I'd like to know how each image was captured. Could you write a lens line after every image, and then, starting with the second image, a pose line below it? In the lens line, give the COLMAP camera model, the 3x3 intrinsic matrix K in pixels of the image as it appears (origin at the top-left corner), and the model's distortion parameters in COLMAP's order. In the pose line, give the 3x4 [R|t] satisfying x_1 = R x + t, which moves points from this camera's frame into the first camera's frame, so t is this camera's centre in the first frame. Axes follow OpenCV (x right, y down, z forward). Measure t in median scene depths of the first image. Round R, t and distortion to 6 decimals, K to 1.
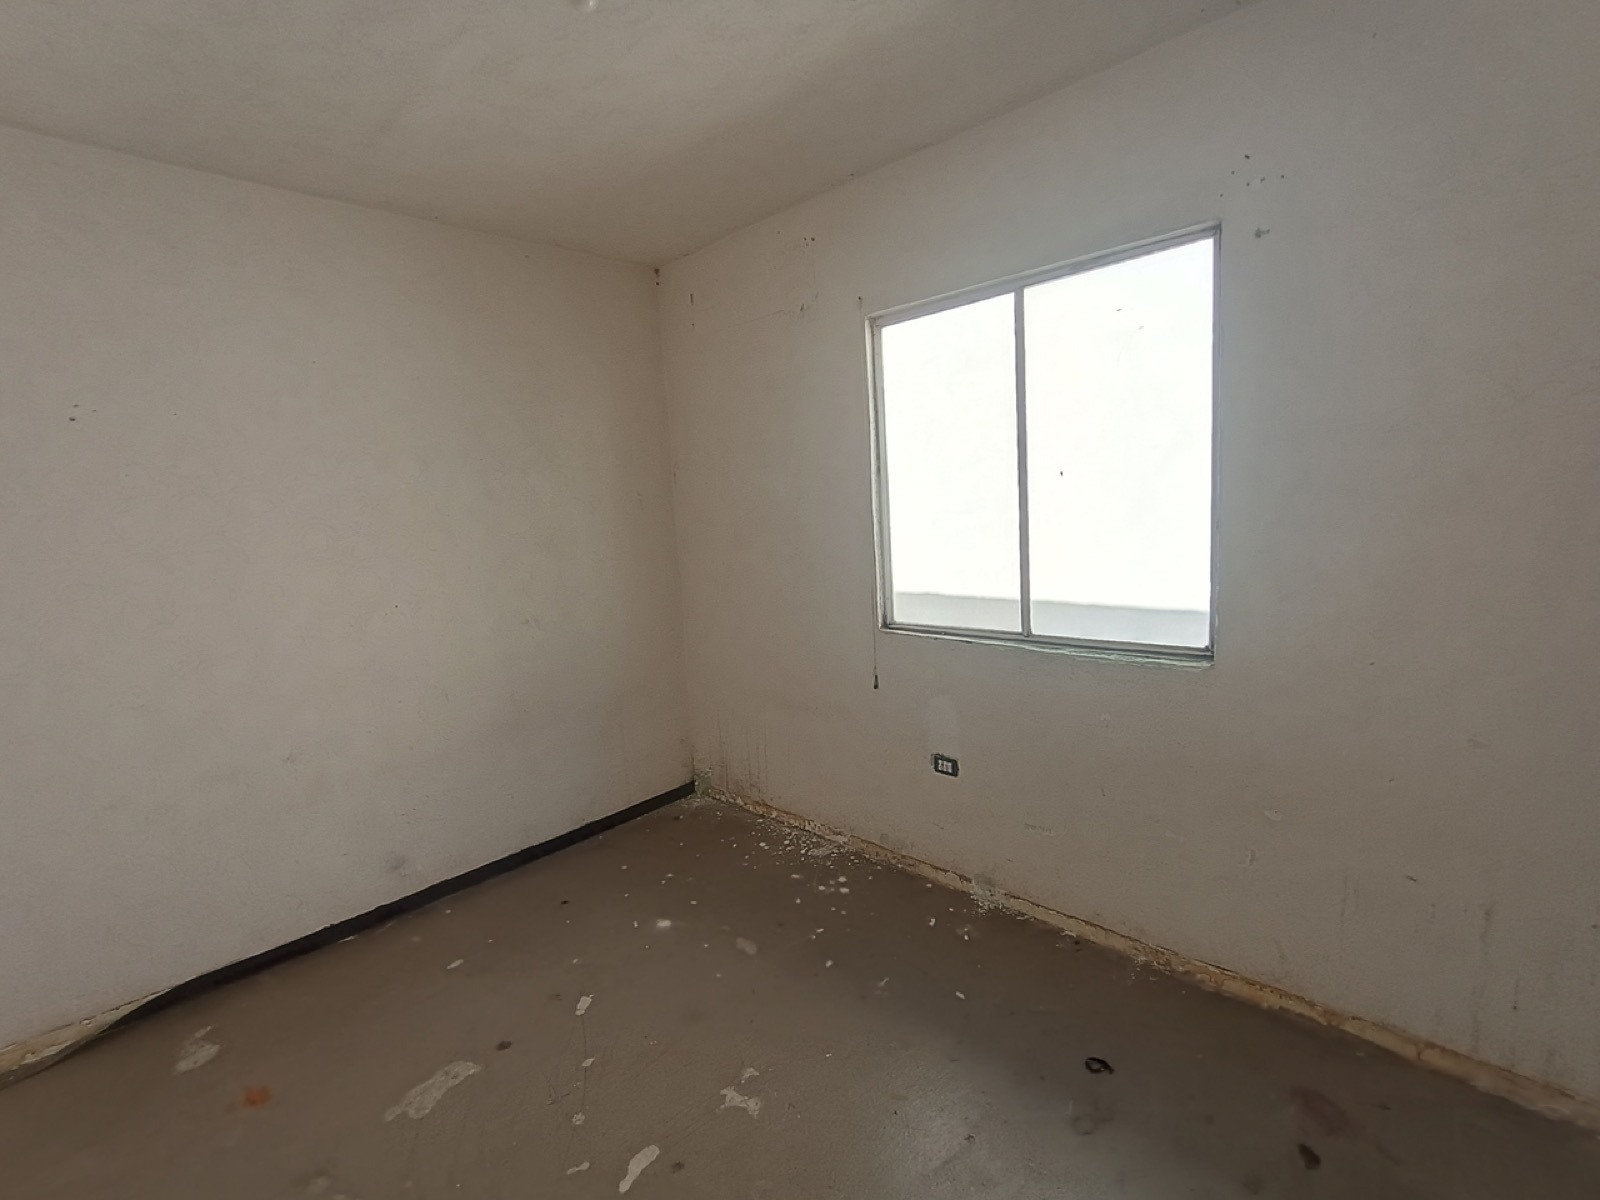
lens RADIAL K [[742.9, 0, 792.0], [0, 742.9, 593.5], [0, 0, 1]] dist [0.008977, -0.000017]
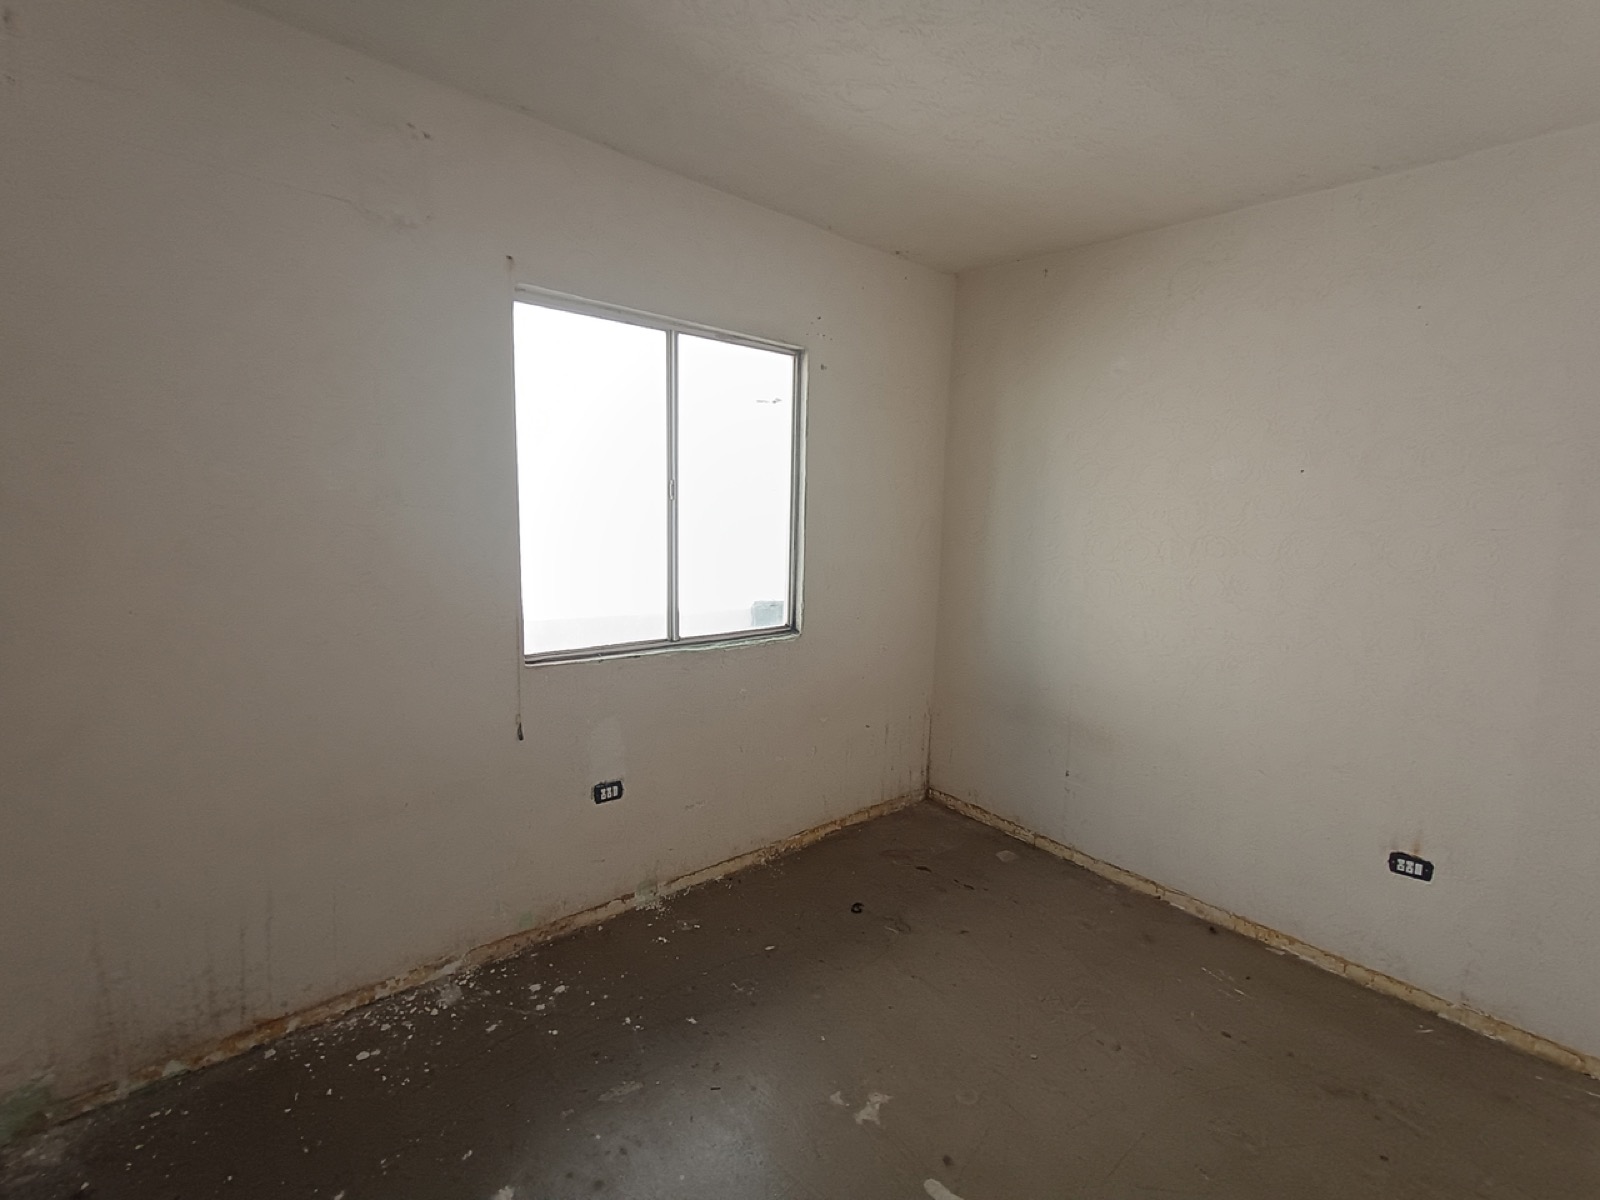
lens RADIAL K [[731.4, 0, 800.0], [0, 731.4, 600.0], [0, 0, 1]] dist [-0.000788, 0.001796]
pose [[0.074226, -0.060438, 0.995408, -0.722117], [0.093612, 0.994177, 0.053382, -0.042787], [-0.992838, 0.089220, 0.079451, 0.681770]]
